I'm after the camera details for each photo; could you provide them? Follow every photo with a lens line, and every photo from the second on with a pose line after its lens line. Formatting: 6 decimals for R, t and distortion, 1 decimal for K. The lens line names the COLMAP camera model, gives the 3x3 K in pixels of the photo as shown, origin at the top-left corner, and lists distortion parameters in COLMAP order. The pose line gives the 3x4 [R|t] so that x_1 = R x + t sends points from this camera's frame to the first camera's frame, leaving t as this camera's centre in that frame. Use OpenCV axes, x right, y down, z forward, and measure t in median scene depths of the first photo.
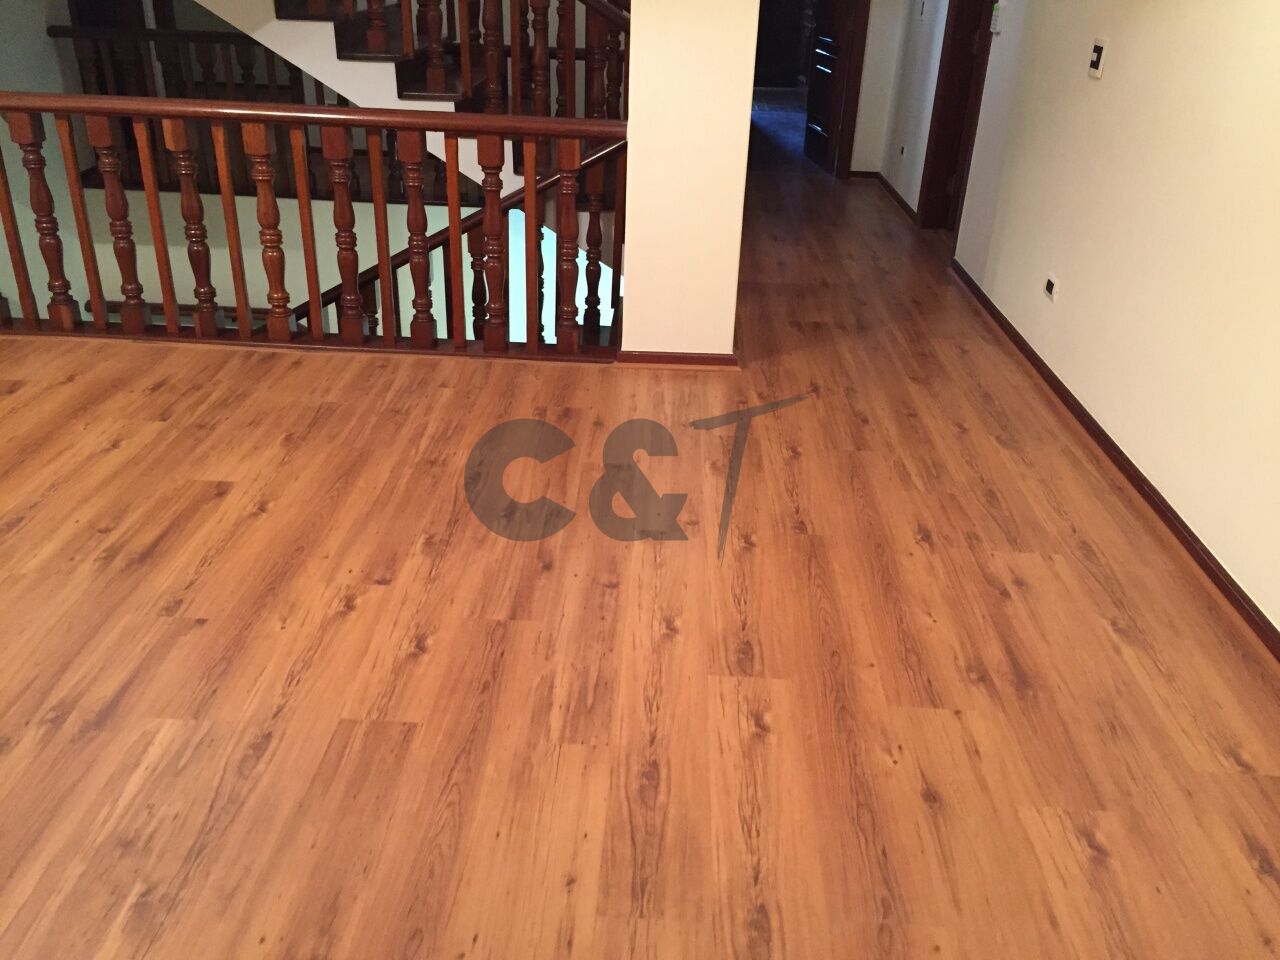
lens RADIAL K [[1075.2, 0, 623.5], [0, 1075.2, 481.3], [0, 0, 1]] dist [0.071753, -0.101623]
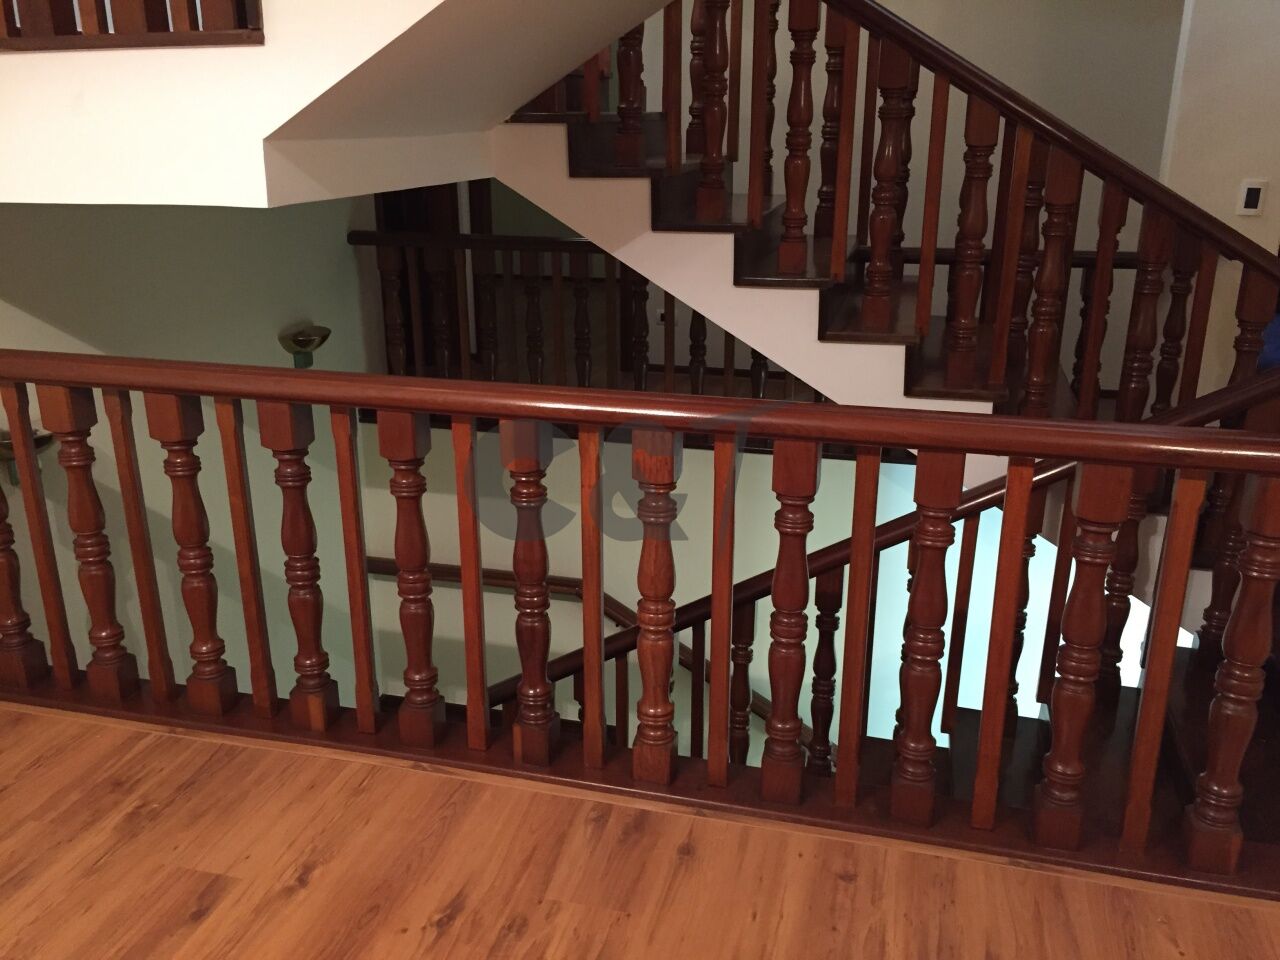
lens RADIAL K [[1075.2, 0, 623.5], [0, 1075.2, 481.3], [0, 0, 1]] dist [0.071753, -0.101623]
pose [[0.974924, 0.040618, -0.218800, -0.216561], [-0.070211, 0.989127, -0.129224, -0.215258], [0.211172, 0.141346, 0.967175, 0.431000]]
